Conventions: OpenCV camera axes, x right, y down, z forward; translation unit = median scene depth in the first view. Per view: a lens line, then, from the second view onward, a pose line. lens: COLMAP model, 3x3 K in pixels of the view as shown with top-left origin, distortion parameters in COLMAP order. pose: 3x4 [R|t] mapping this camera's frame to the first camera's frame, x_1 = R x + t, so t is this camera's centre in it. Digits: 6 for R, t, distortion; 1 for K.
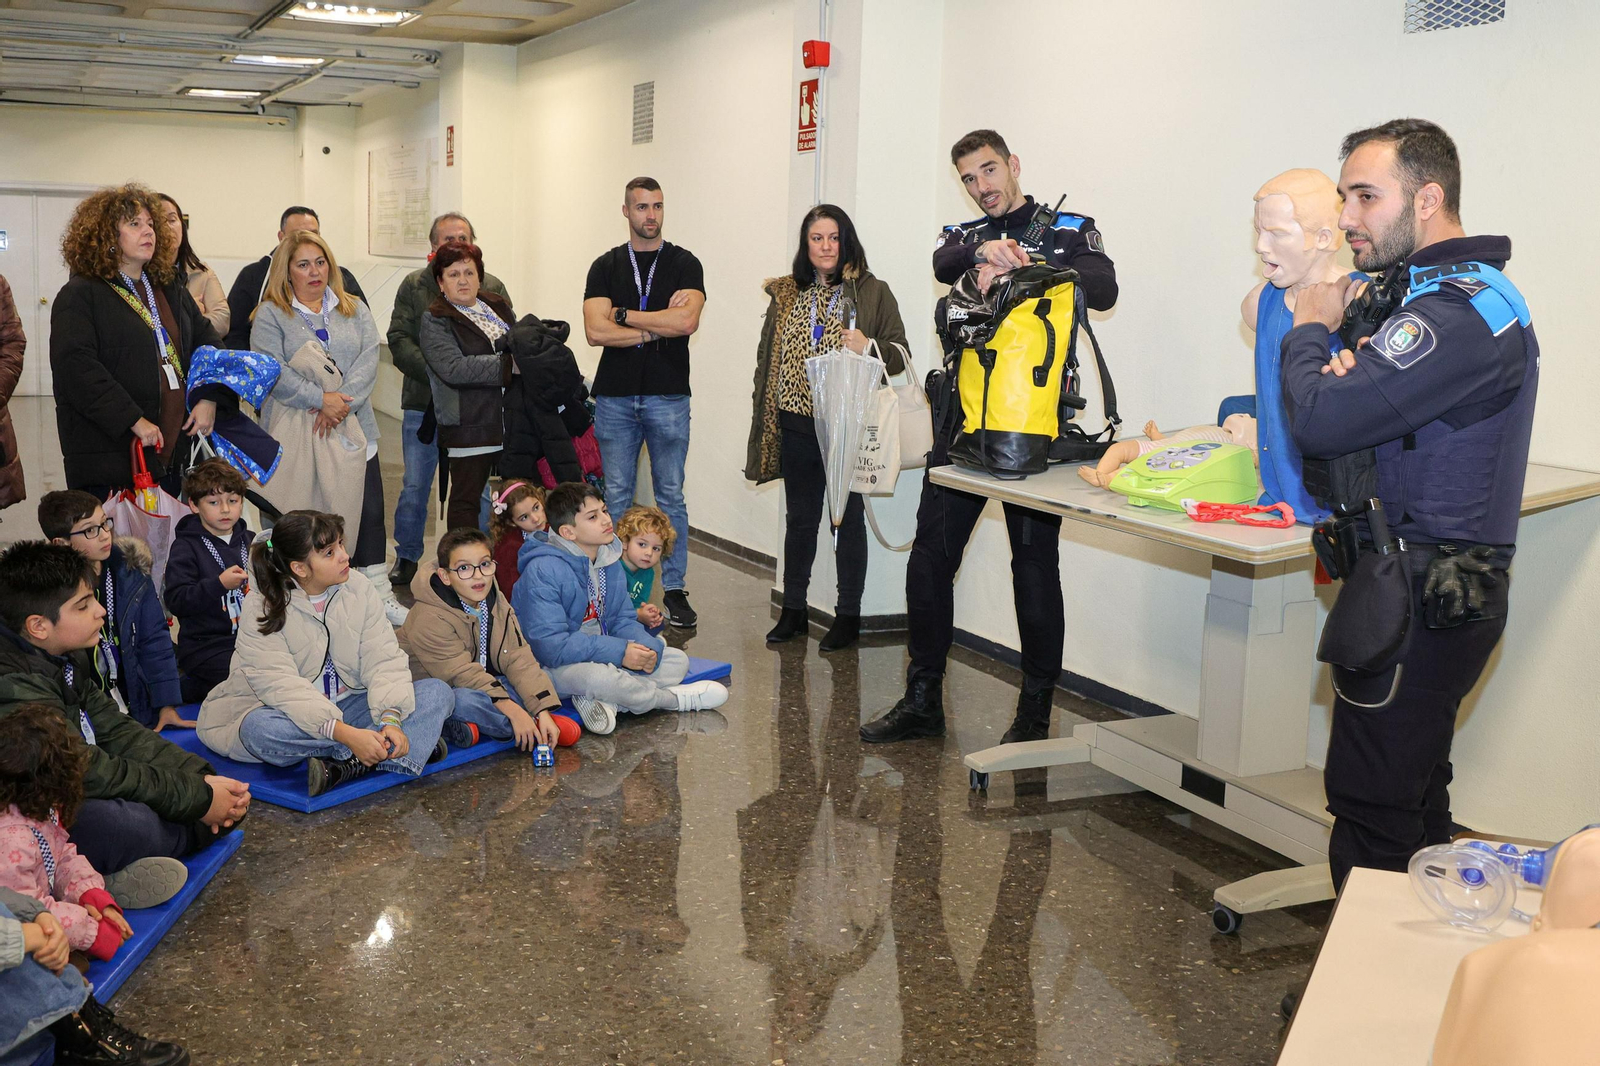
lens RADIAL K [[1653.4, 0, 800.0], [0, 1653.4, 533.0], [0, 0, 1]] dist [-0.121572, 0.003177]
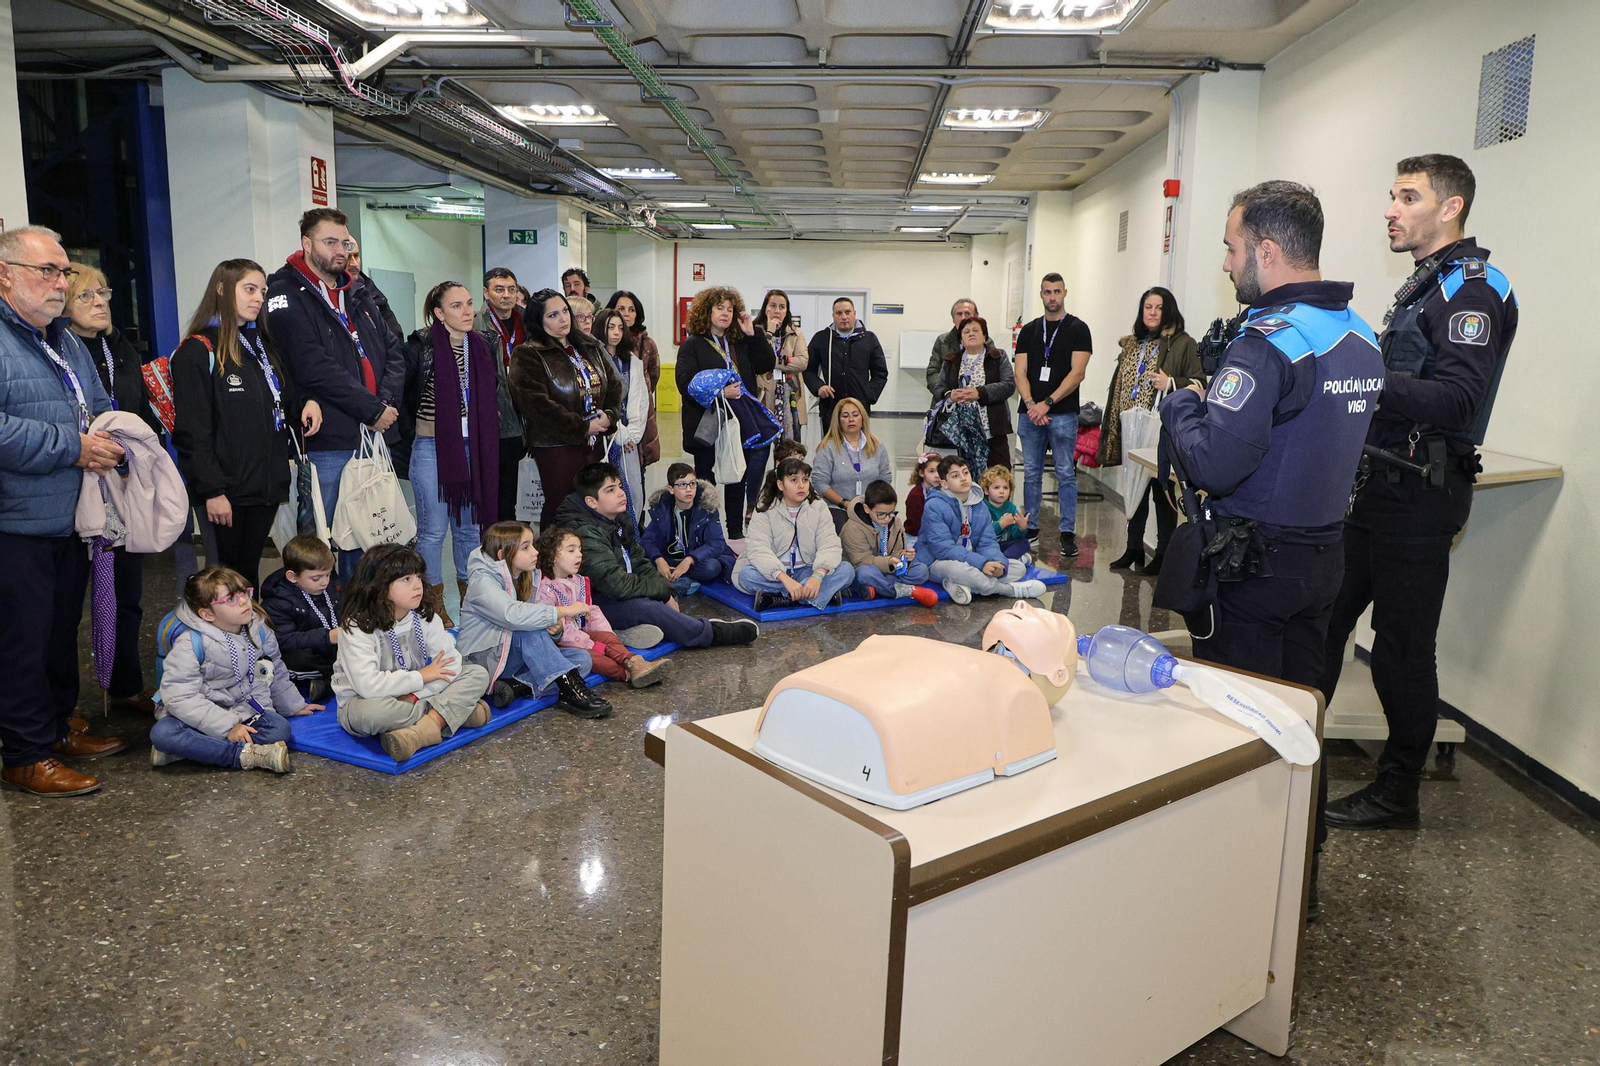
lens RADIAL K [[1097.6, 0, 812.8], [0, 1097.6, 522.9], [0, 0, 1]] dist [-0.058707, 0.012330]
pose [[0.876678, 0.060935, -0.477203, 0.228867], [-0.058556, 0.998086, 0.019875, 0.020564], [0.477501, 0.010519, 0.878568, -0.052056]]
